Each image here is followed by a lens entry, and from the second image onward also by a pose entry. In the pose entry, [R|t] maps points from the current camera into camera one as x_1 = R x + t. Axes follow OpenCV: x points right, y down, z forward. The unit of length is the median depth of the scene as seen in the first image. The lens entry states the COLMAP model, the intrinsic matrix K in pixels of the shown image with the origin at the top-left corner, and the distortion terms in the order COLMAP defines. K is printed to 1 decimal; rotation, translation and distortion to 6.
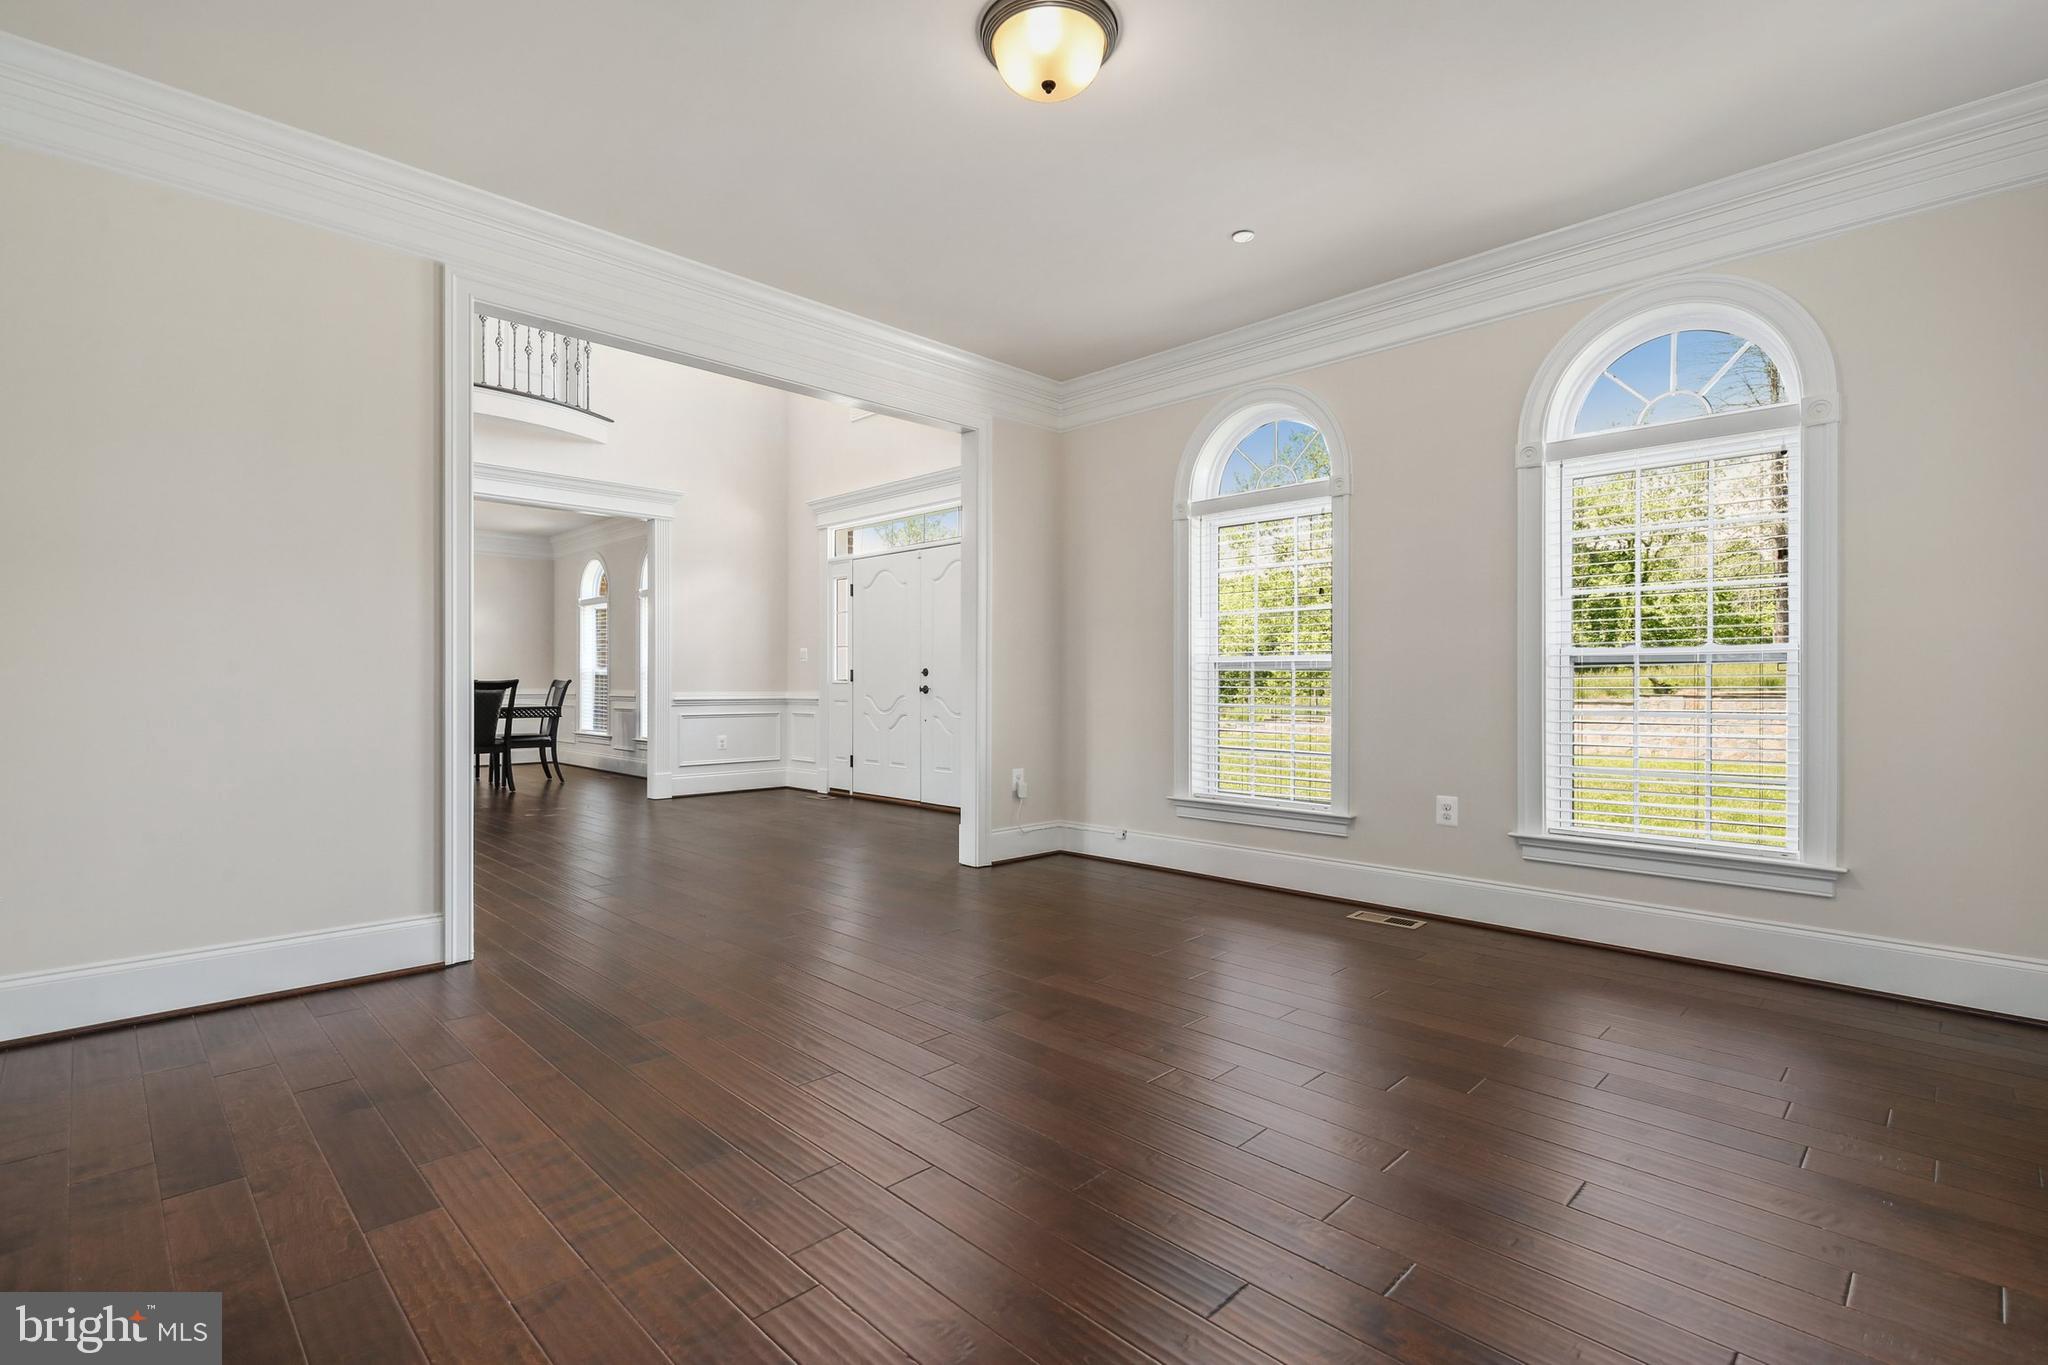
lens RADIAL K [[939.4, 0, 1019.8], [0, 939.4, 677.5], [0, 0, 1]] dist [0.009916, -0.009495]
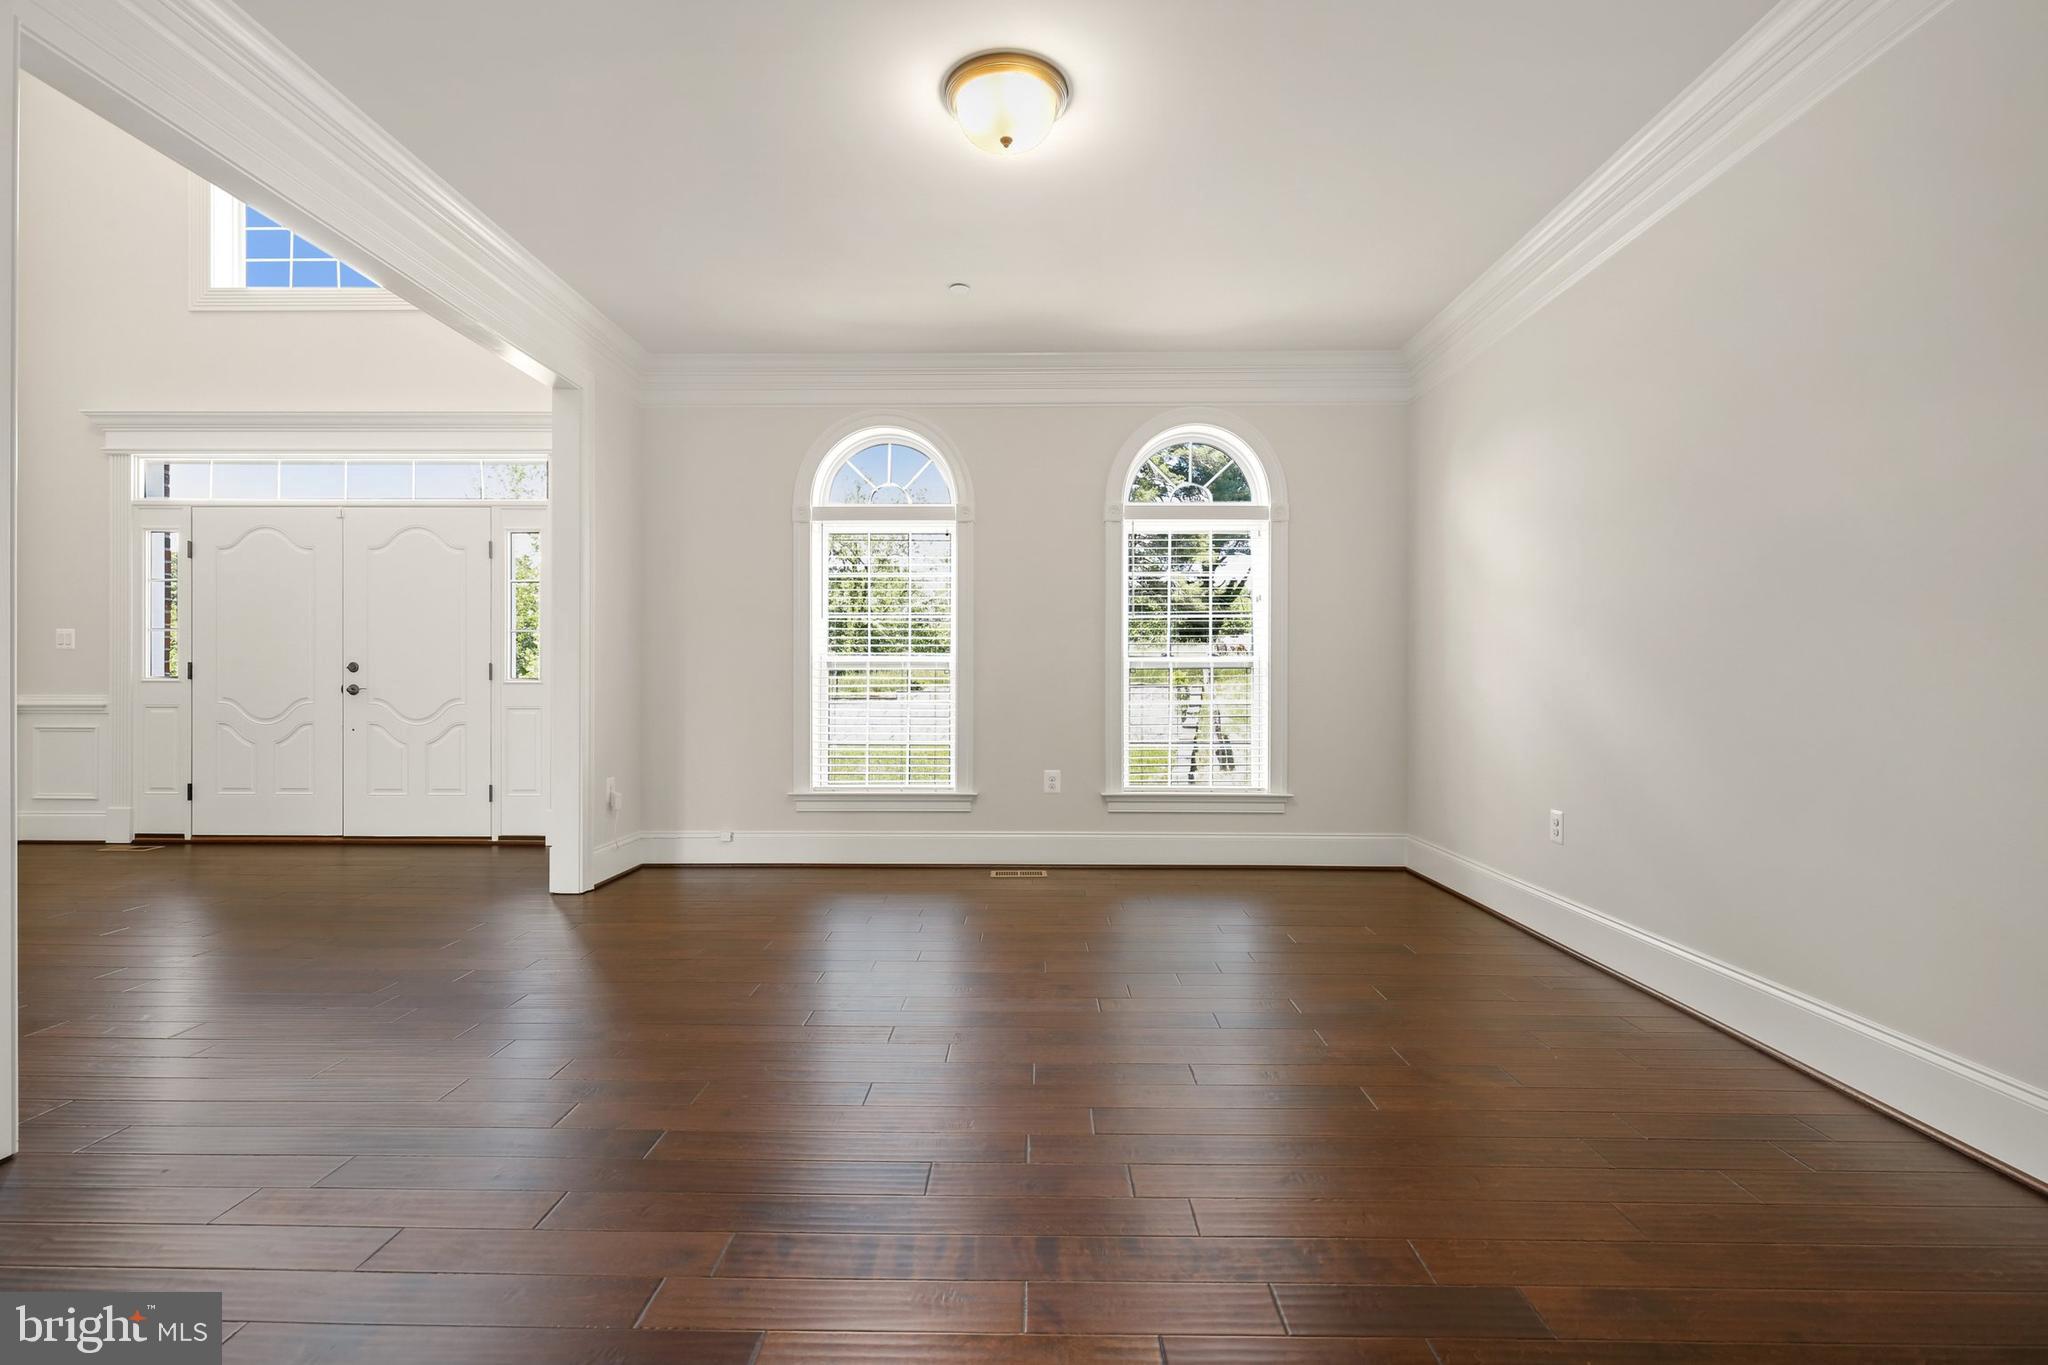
lens RADIAL K [[939.4, 0, 1019.8], [0, 939.4, 677.5], [0, 0, 1]] dist [0.009916, -0.009495]
pose [[0.719370, 0.004095, 0.694615, -0.344837], [-0.003739, 0.999991, -0.002023, 0.003080], [-0.694617, -0.001142, 0.719379, 0.089987]]
